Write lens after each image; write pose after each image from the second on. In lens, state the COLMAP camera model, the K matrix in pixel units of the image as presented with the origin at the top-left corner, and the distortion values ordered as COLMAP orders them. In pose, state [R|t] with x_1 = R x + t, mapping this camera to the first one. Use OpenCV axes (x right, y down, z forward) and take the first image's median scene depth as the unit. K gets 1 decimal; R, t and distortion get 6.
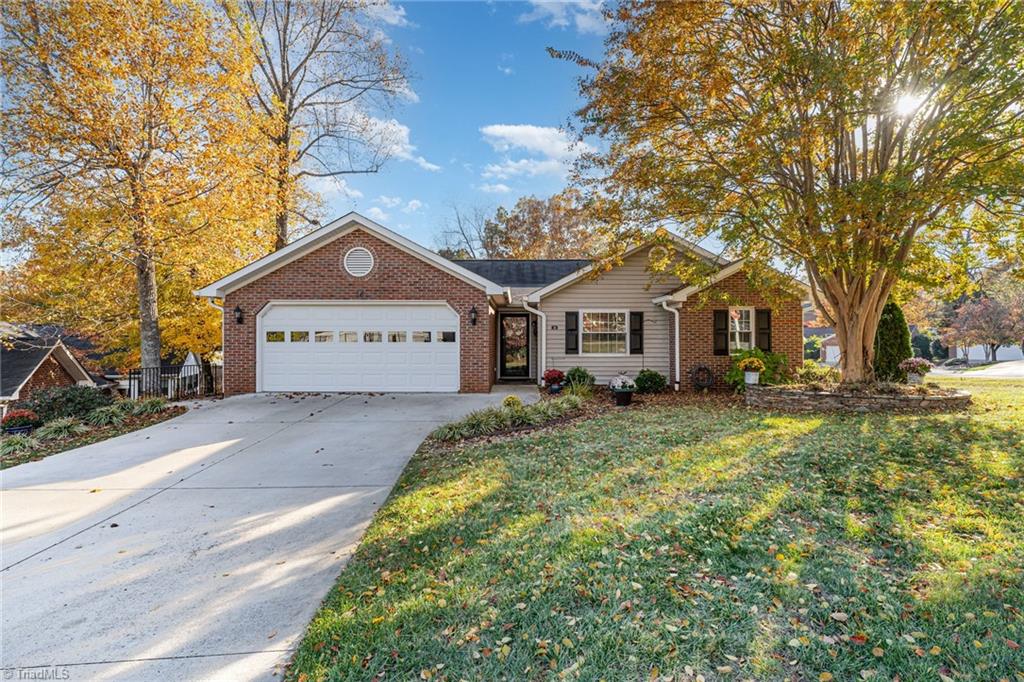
lens RADIAL K [[476.9, 0, 514.2], [0, 476.9, 337.3], [0, 0, 1]] dist [-0.004806, -0.000476]
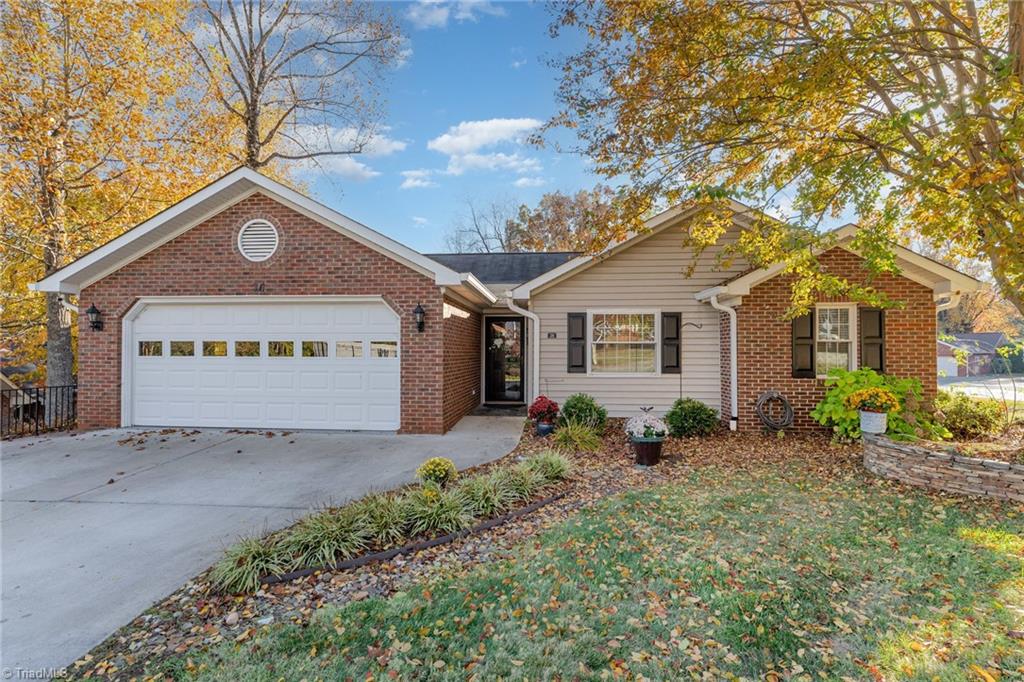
lens RADIAL K [[476.9, 0, 509.5], [0, 476.9, 343.1], [0, 0, 1]] dist [-0.004806, -0.000476]
pose [[0.996743, 0.000550, -0.080643, 0.085257], [-0.000840, 0.999993, -0.003552, -0.006789], [0.080641, 0.003608, 0.996737, 0.316640]]
